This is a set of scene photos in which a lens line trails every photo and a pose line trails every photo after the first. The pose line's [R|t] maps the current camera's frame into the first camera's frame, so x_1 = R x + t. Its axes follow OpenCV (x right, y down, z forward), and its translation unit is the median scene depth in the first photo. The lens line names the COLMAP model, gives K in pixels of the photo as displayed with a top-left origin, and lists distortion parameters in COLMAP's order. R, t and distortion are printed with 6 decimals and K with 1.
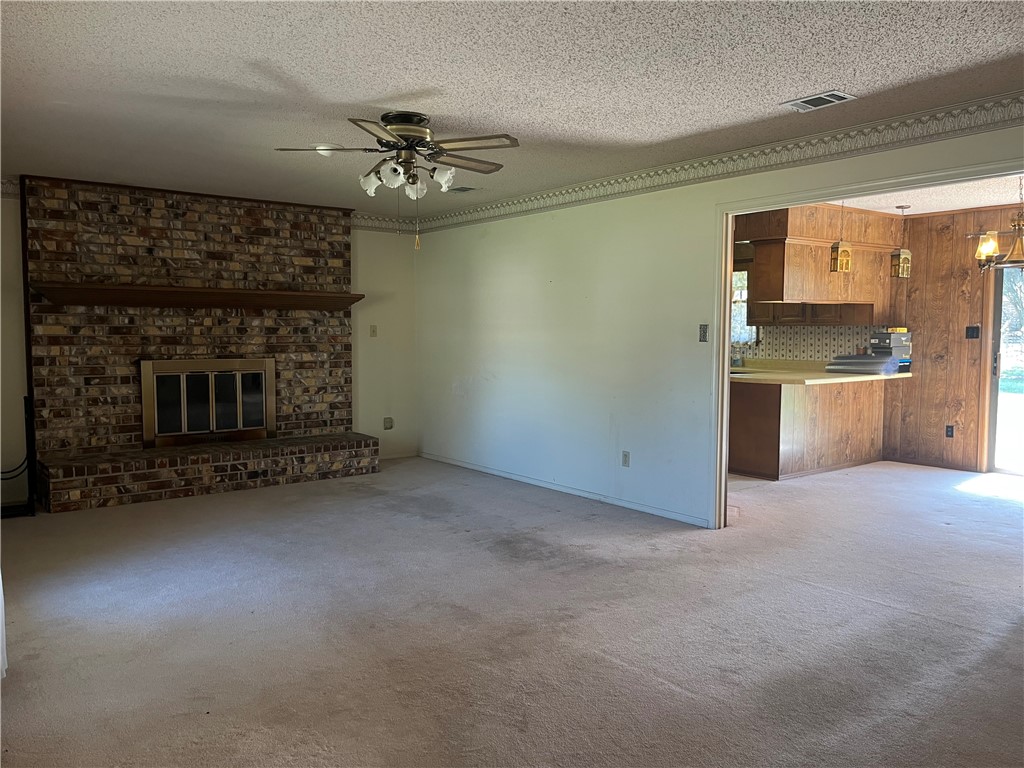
lens RADIAL K [[772.7, 0, 504.9], [0, 772.7, 388.6], [0, 0, 1]] dist [0.043415, -0.064554]
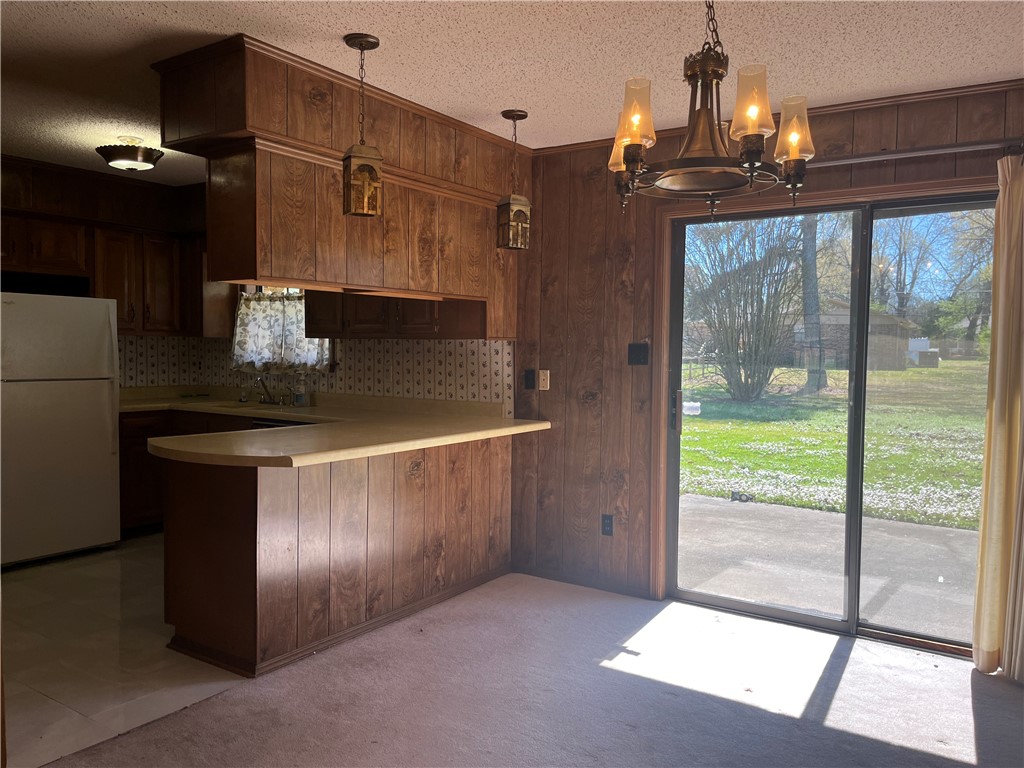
lens RADIAL K [[772.7, 0, 515.5], [0, 772.7, 384.5], [0, 0, 1]] dist [0.043415, -0.064554]
pose [[0.944253, -0.000554, 0.329221, 0.318203], [0.009623, 0.999618, -0.025917, -0.034734], [-0.329080, 0.027640, 0.943897, 0.477823]]
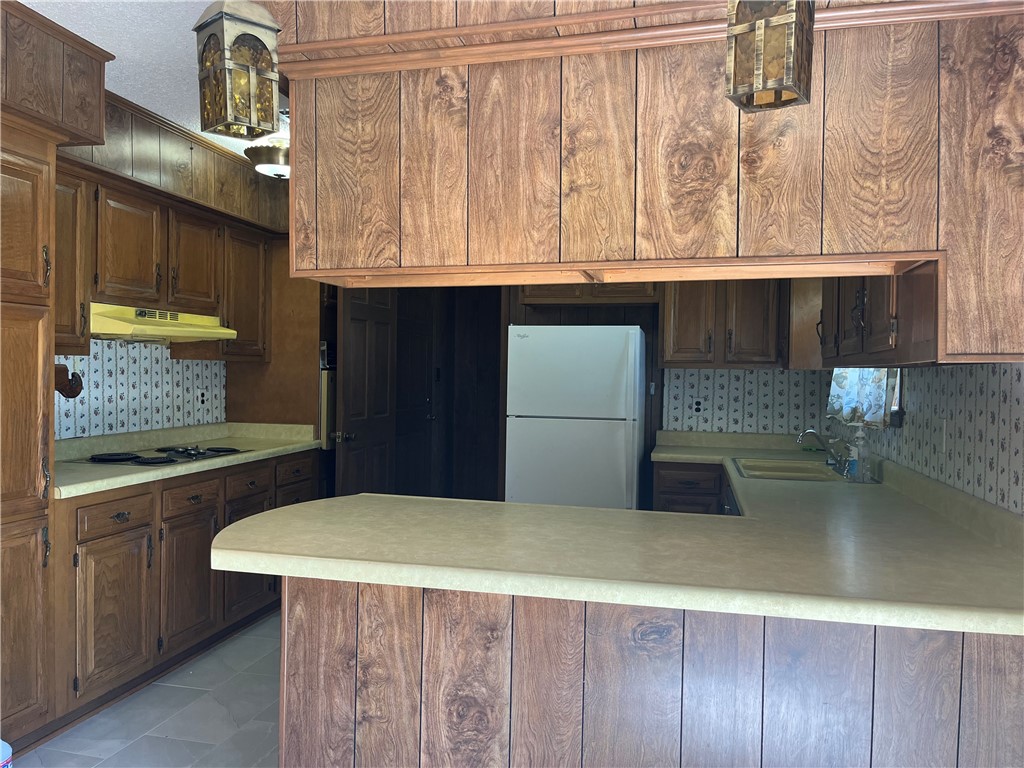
lens RADIAL K [[772.7, 0, 512.6], [0, 772.7, 388.0], [0, 0, 1]] dist [0.043415, -0.064554]
pose [[0.632702, 0.023630, -0.774035, 0.584394], [-0.073203, 0.996884, -0.029403, -0.060266], [0.770928, 0.075265, 0.632460, 0.795771]]
